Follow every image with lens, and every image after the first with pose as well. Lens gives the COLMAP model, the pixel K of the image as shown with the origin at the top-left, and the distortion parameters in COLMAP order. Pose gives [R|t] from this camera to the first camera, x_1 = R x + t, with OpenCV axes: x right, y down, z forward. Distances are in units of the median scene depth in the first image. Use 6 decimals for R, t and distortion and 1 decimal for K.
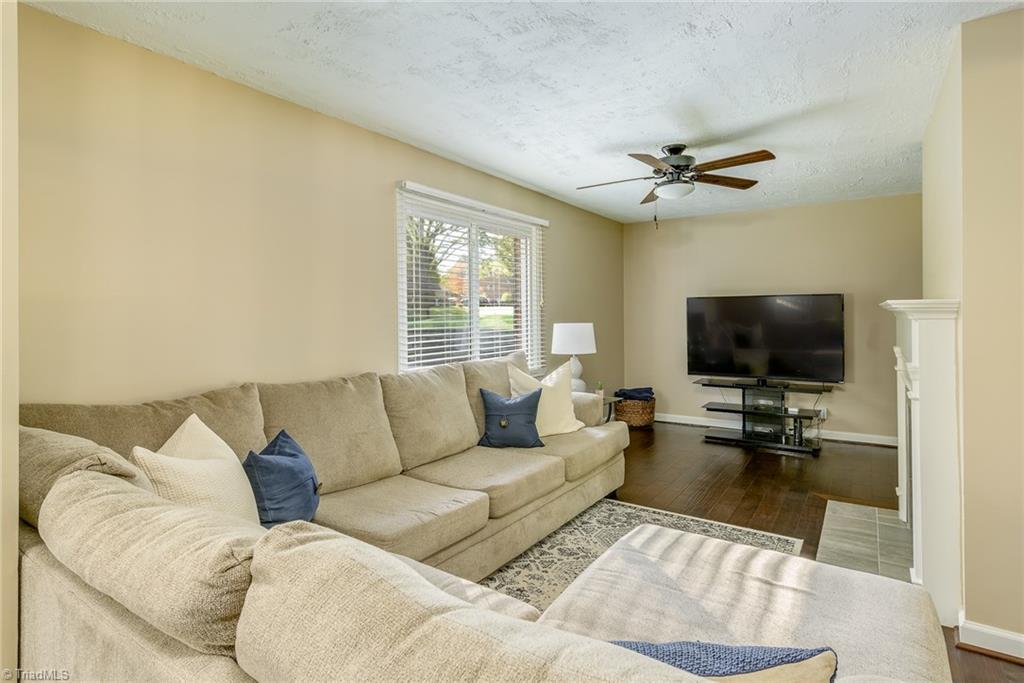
lens RADIAL K [[533.7, 0, 494.9], [0, 533.7, 321.3], [0, 0, 1]] dist [0.005111, -0.000380]
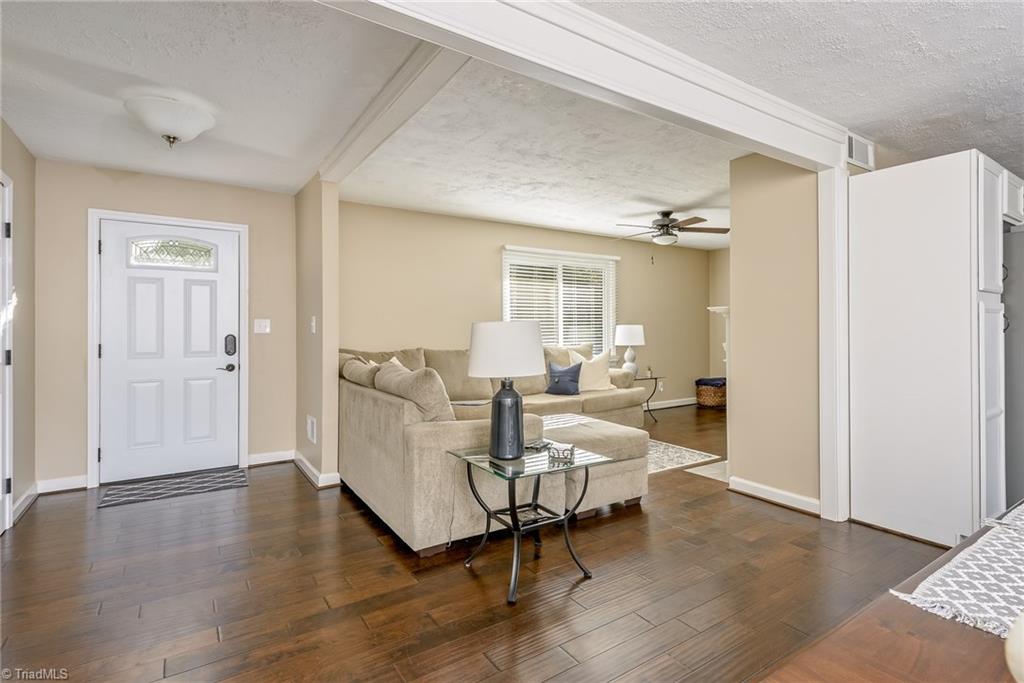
lens RADIAL K [[487.2, 0, 514.0], [0, 487.2, 331.5], [0, 0, 1]] dist [0.000656, -0.000648]
pose [[0.926132, 0.010867, -0.377043, 0.471914], [-0.010732, 0.999939, 0.002460, 0.028845], [0.377047, 0.001768, 0.926192, -0.514204]]
